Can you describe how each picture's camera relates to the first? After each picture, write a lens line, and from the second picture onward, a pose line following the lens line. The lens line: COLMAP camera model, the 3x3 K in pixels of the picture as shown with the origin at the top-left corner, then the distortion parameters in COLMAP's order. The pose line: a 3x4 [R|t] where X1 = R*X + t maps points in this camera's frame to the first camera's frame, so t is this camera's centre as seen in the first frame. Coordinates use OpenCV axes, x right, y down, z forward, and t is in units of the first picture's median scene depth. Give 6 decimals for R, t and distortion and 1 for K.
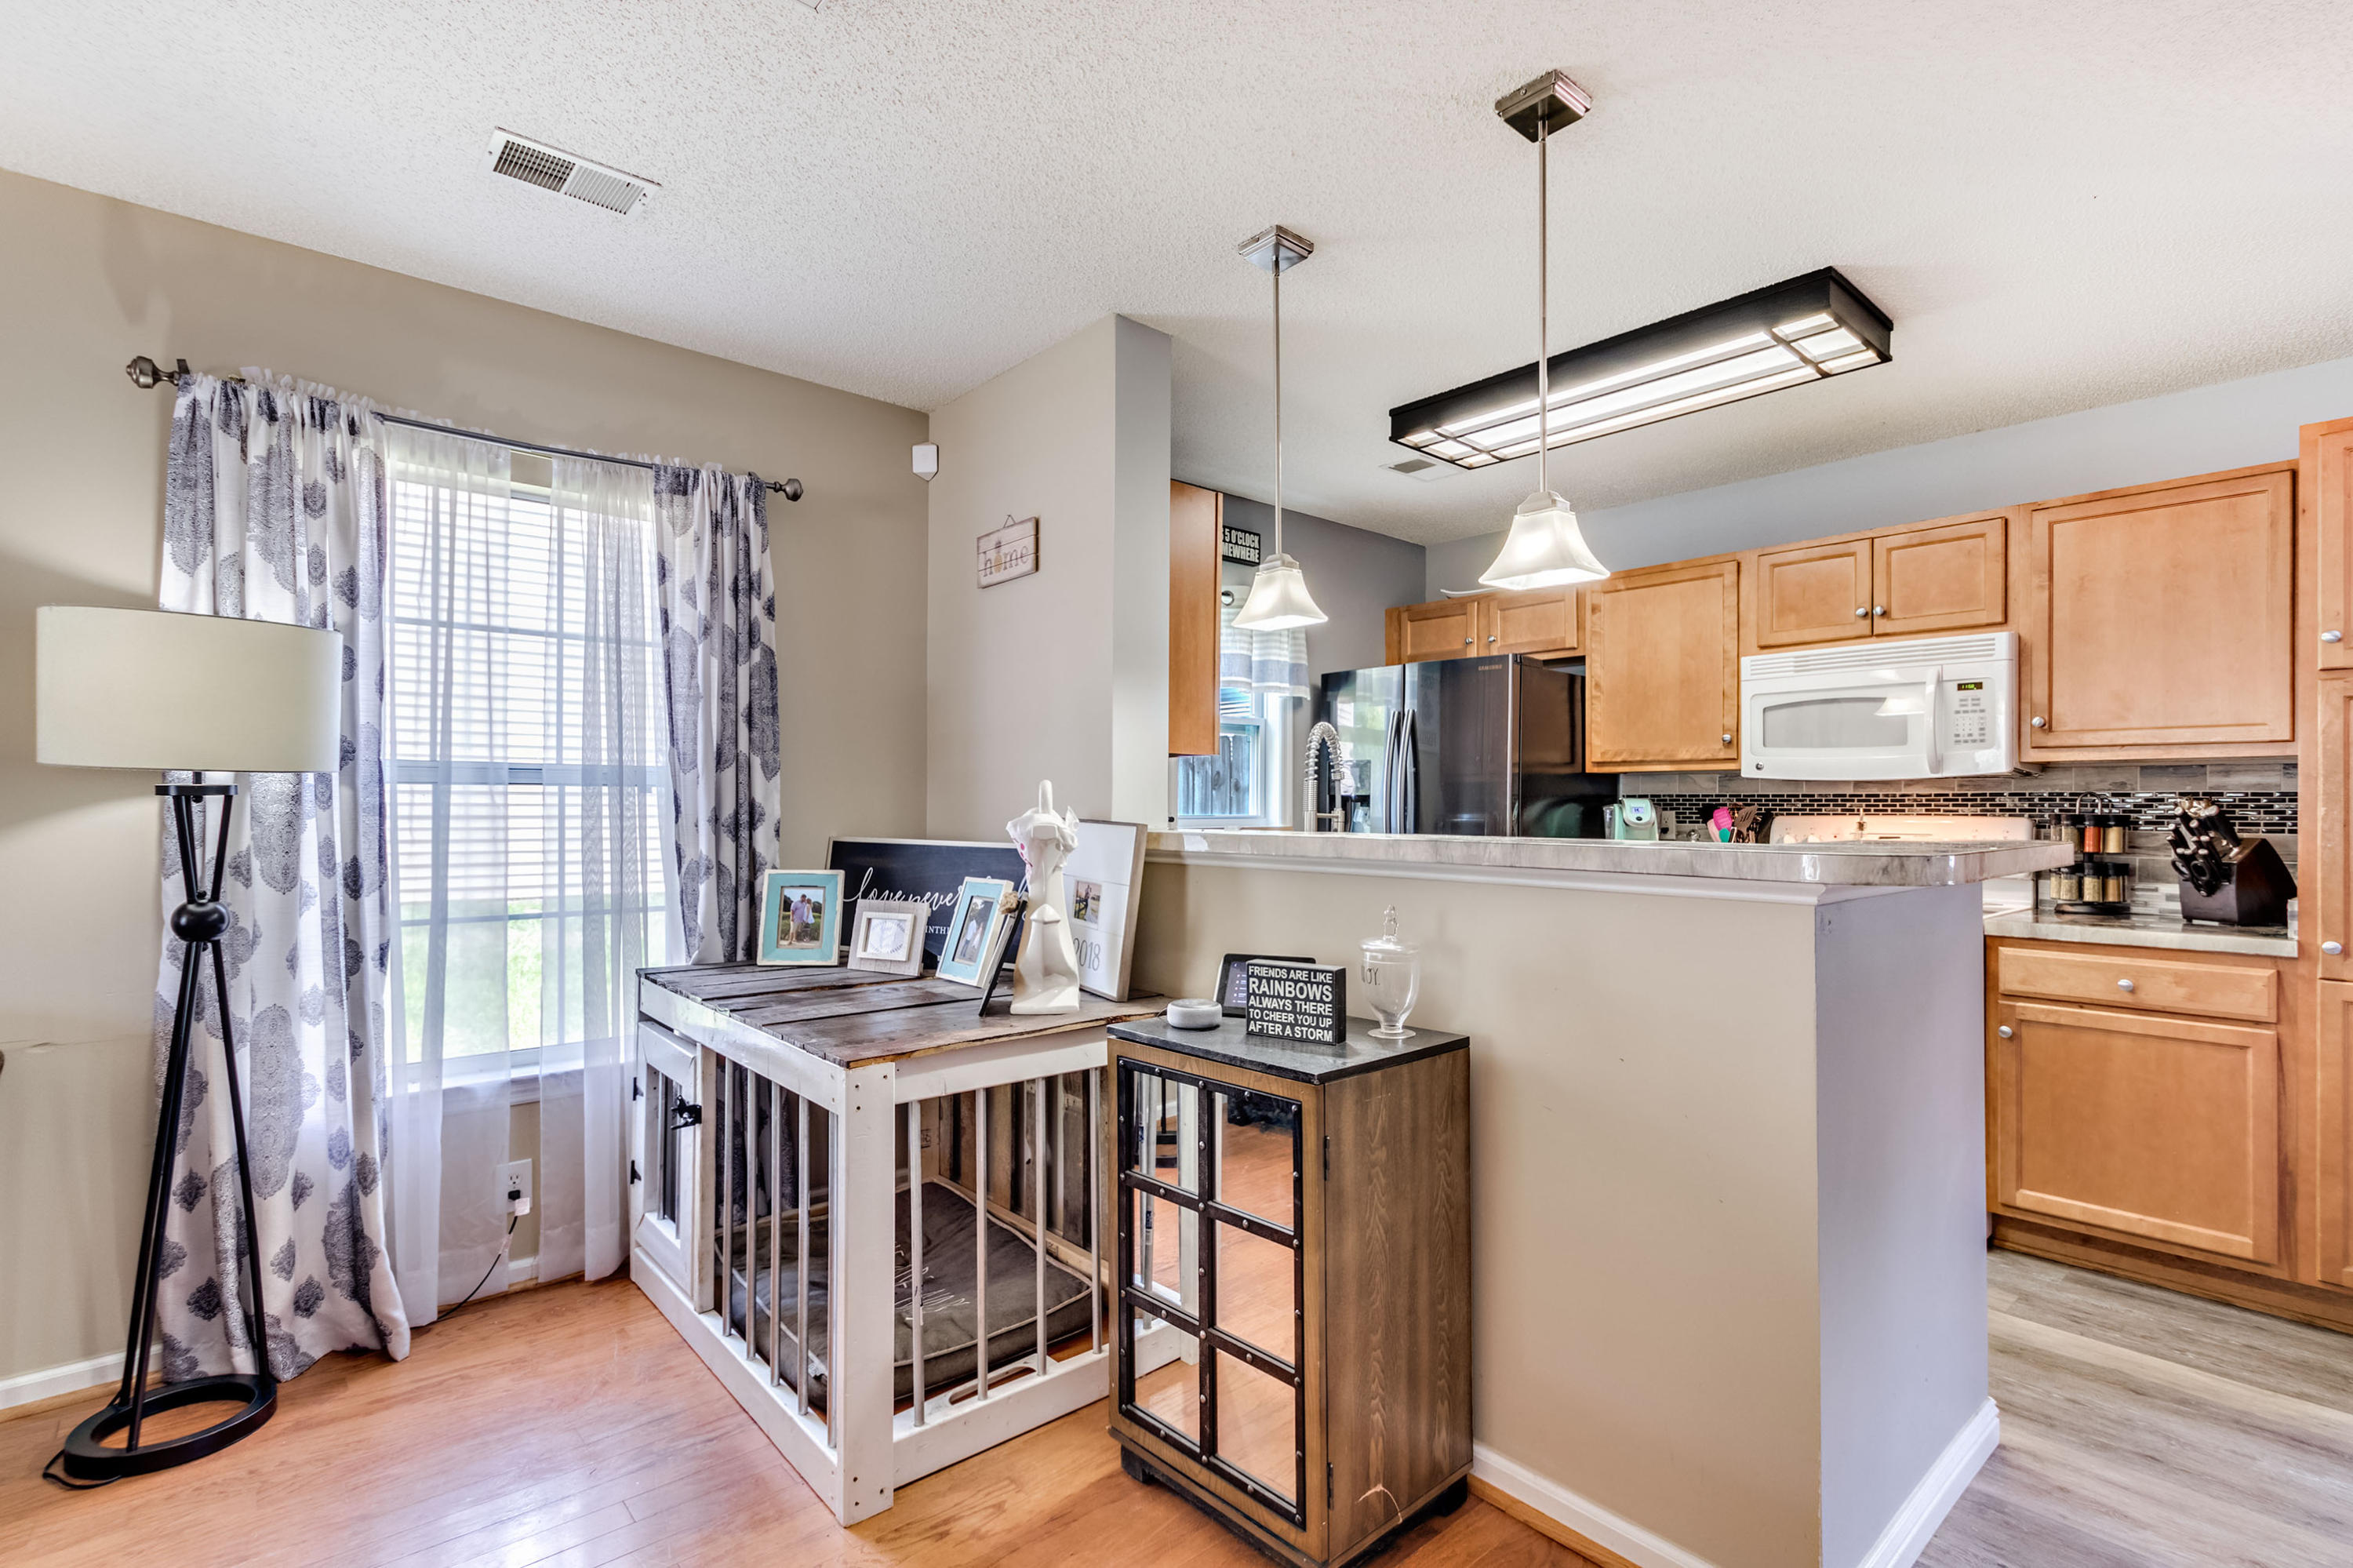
lens RADIAL K [[1078.8, 0, 1182.0], [0, 1078.8, 804.6], [0, 0, 1]] dist [0.005144, 0.000456]
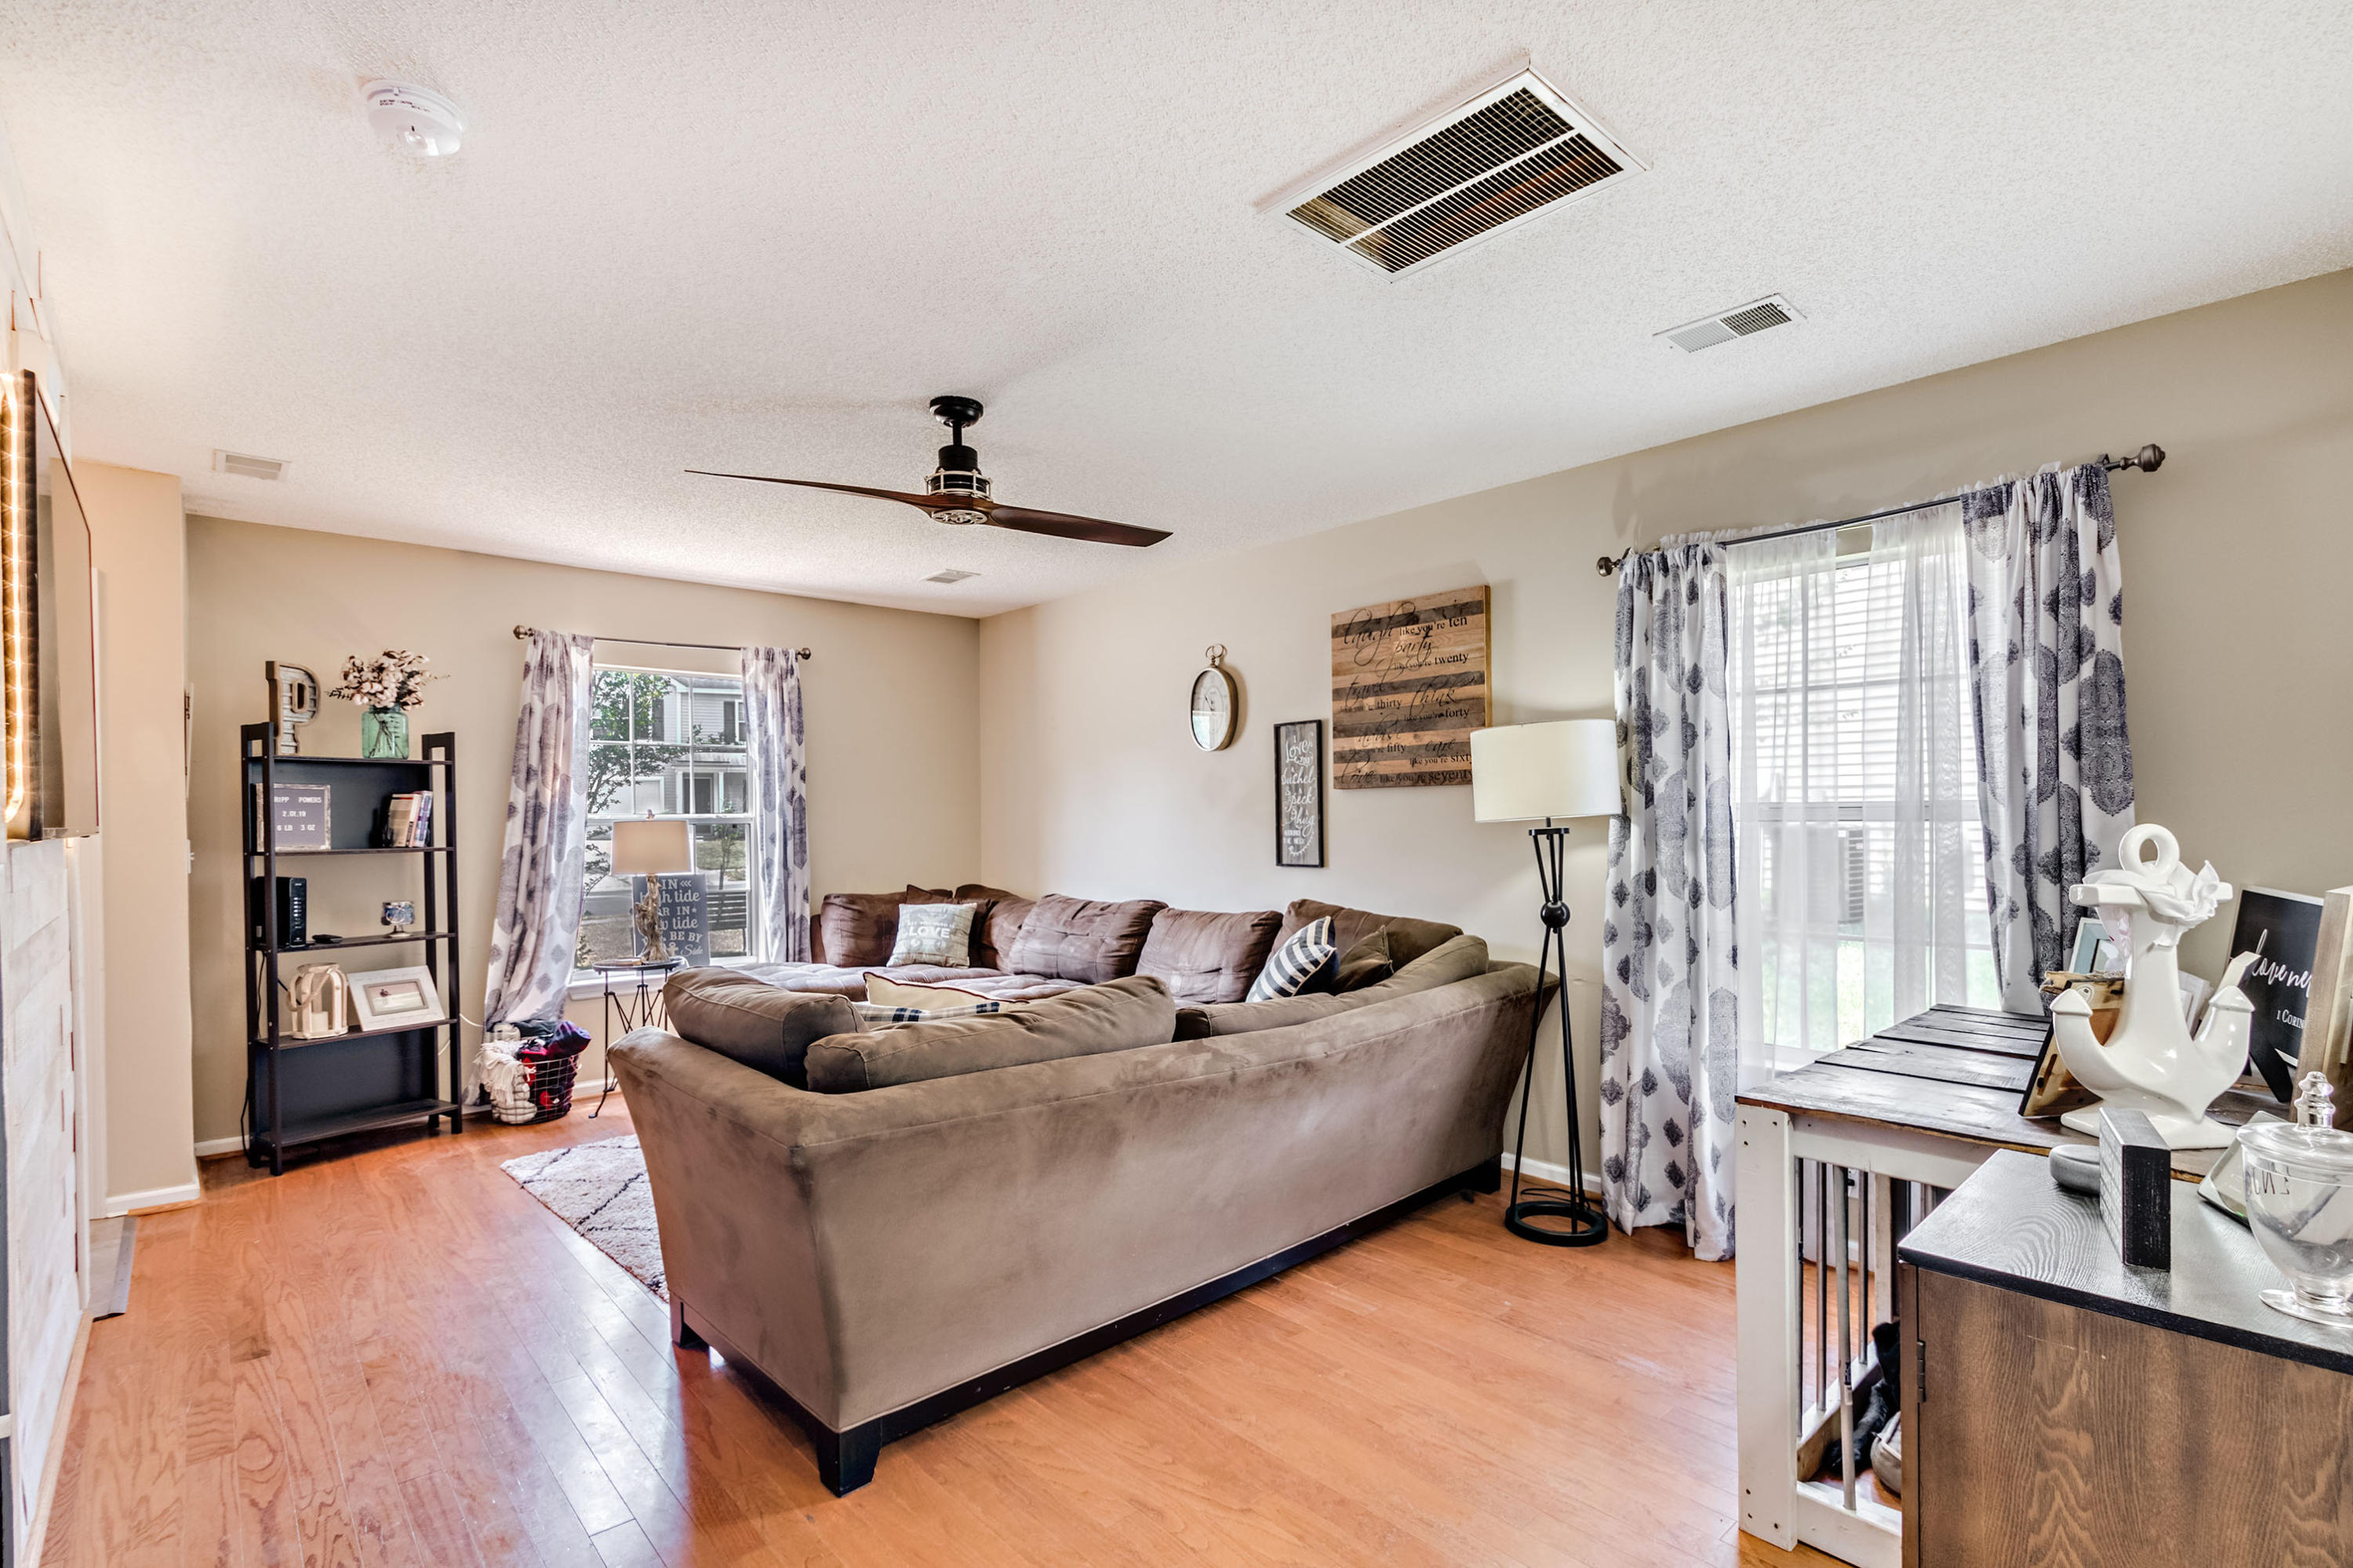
lens RADIAL K [[1078.8, 0, 1188.8], [0, 1078.8, 802.2], [0, 0, 1]] dist [0.005144, 0.000456]
pose [[0.012369, -0.011605, -0.999856, 0.476885], [0.006034, 0.999915, -0.011531, -0.027232], [0.999905, -0.005891, 0.012438, 0.275582]]
